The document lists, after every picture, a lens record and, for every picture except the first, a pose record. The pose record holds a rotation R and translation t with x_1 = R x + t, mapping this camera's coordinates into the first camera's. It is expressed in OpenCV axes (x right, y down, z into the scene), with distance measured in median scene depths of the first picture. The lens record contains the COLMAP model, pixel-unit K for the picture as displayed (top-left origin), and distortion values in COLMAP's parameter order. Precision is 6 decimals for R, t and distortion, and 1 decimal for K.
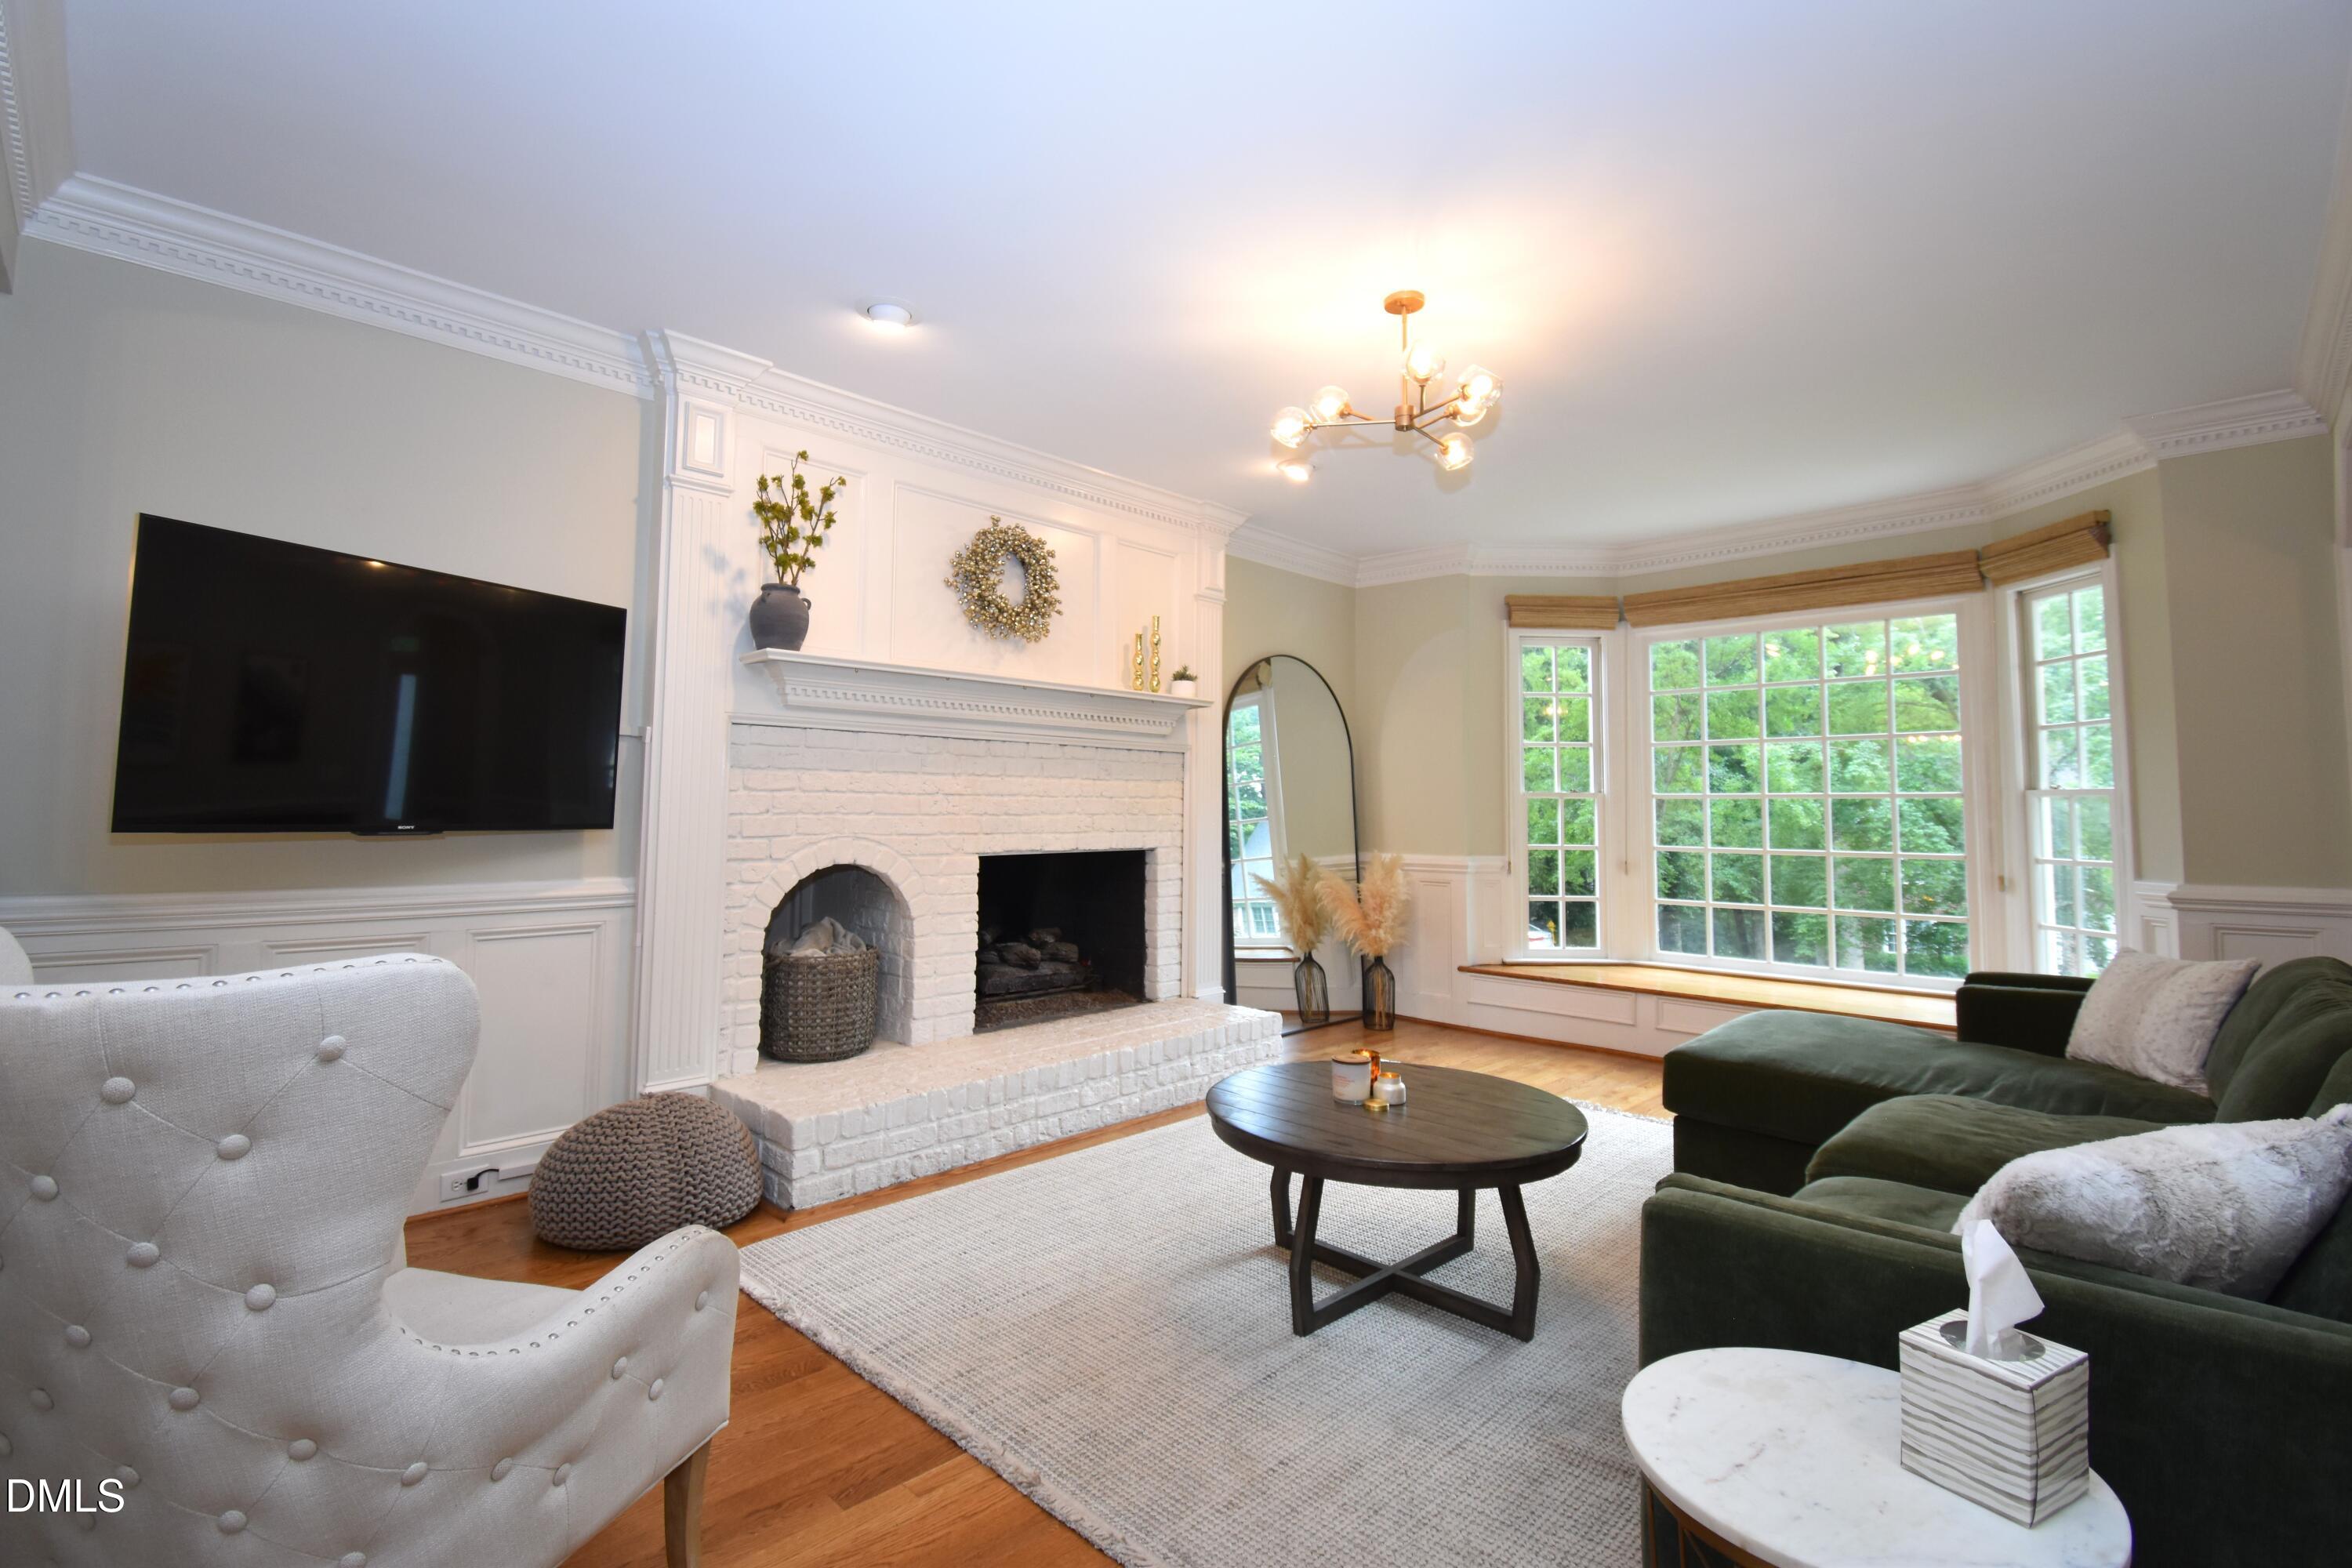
lens RADIAL K [[1057.4, 0, 1130.4], [0, 1057.4, 744.1], [0, 0, 1]] dist [0.019210, 0.000046]
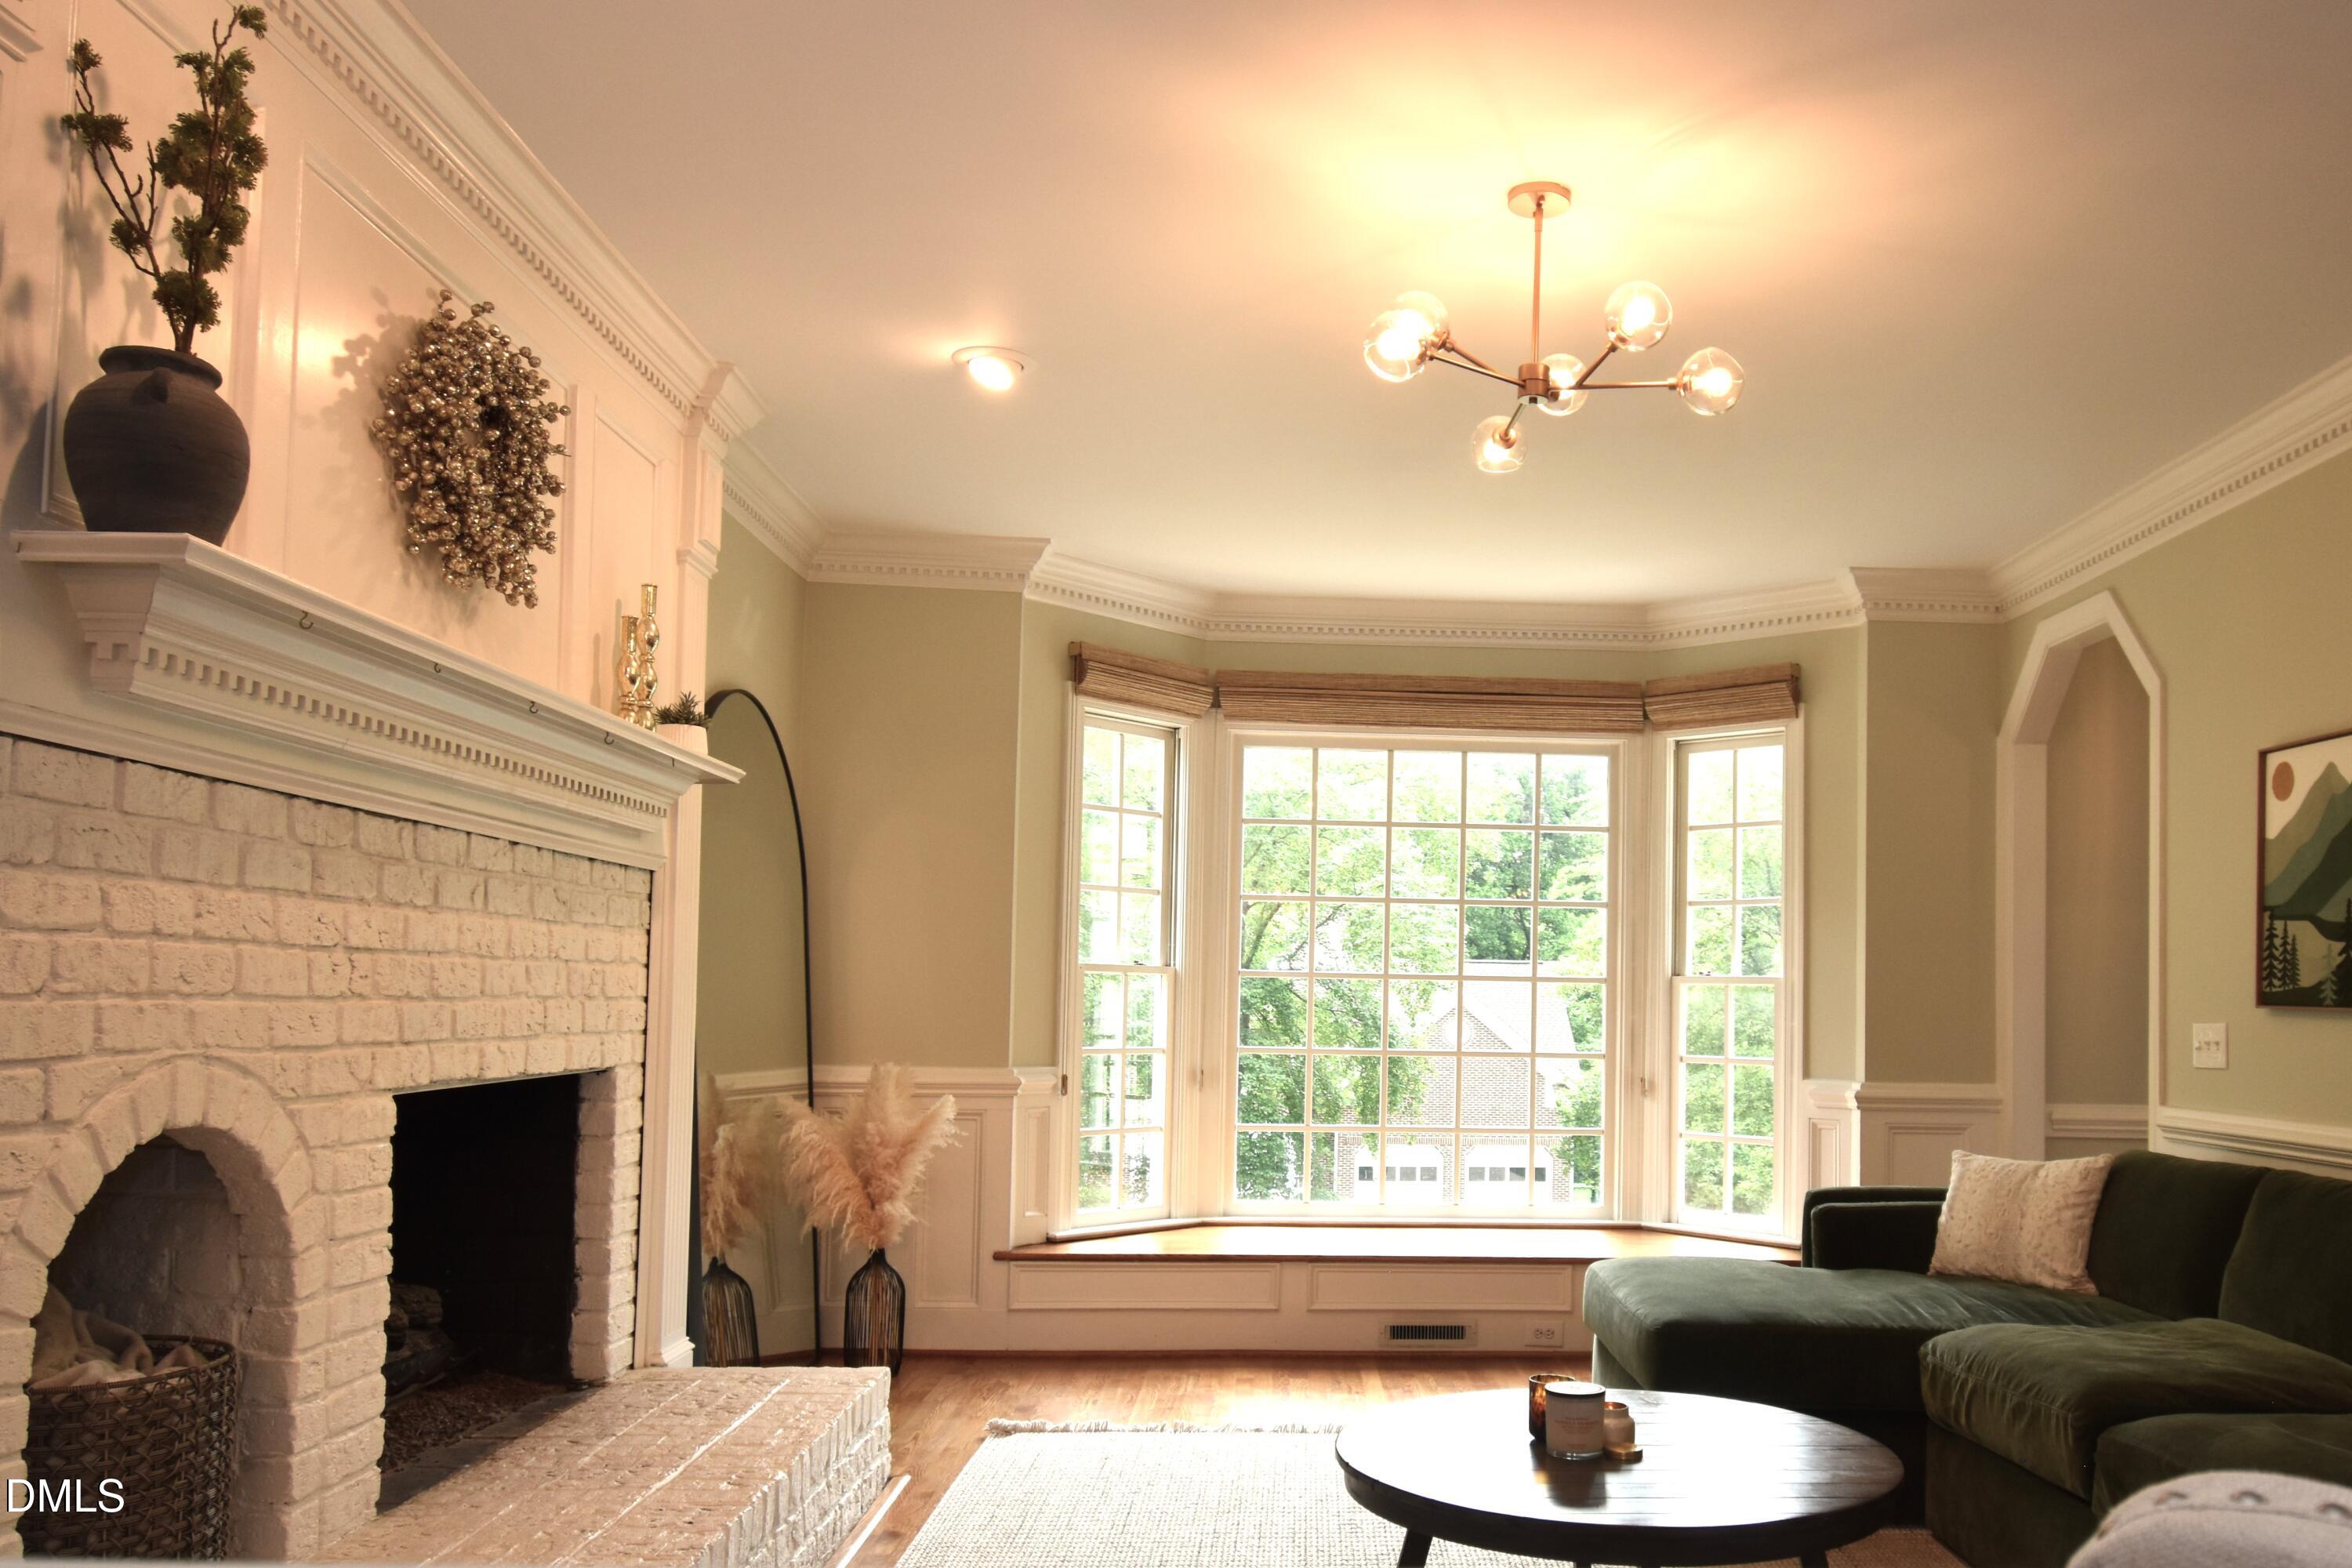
lens RADIAL K [[1815.4, 0, 1289.9], [0, 1815.4, 954.1], [0, 0, 1]] dist [0.012327, -0.003113]
pose [[0.683125, 0.024485, 0.729891, -0.455741], [-0.057967, 0.998102, 0.020770, 0.014344], [-0.727997, -0.056498, 0.683248, 0.260384]]
